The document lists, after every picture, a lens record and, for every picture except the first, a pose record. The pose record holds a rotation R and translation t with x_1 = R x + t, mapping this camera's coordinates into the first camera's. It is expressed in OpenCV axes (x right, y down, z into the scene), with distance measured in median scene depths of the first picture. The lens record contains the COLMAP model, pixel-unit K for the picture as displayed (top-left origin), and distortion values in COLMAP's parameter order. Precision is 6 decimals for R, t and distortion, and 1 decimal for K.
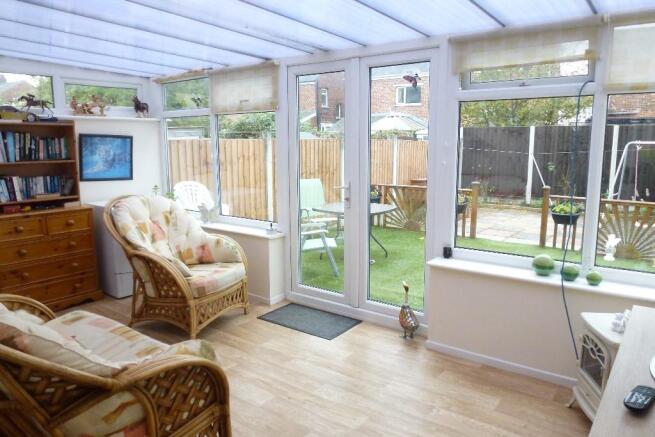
lens RADIAL K [[484.7, 0, 328.3], [0, 484.7, 217.7], [0, 0, 1]] dist [-0.034379, -0.010620]
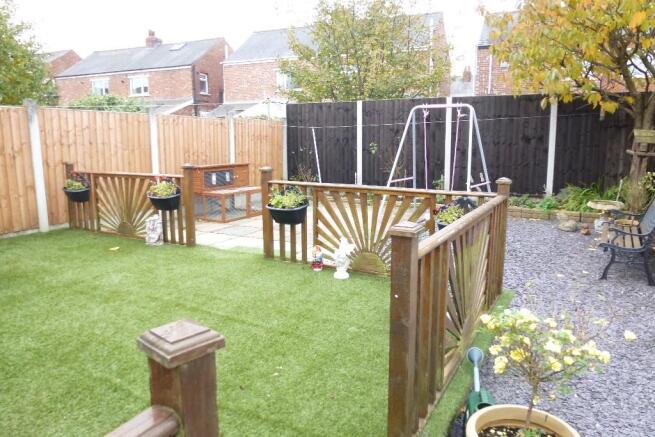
lens RADIAL K [[484.7, 0, 327.1], [0, 484.7, 219.2], [0, 0, 1]] dist [-0.034379, -0.010620]
pose [[0.990350, -0.027841, 0.135762, 0.291724], [0.026167, 0.999558, 0.014103, -0.000610], [-0.136094, -0.010414, 0.990641, 0.212864]]
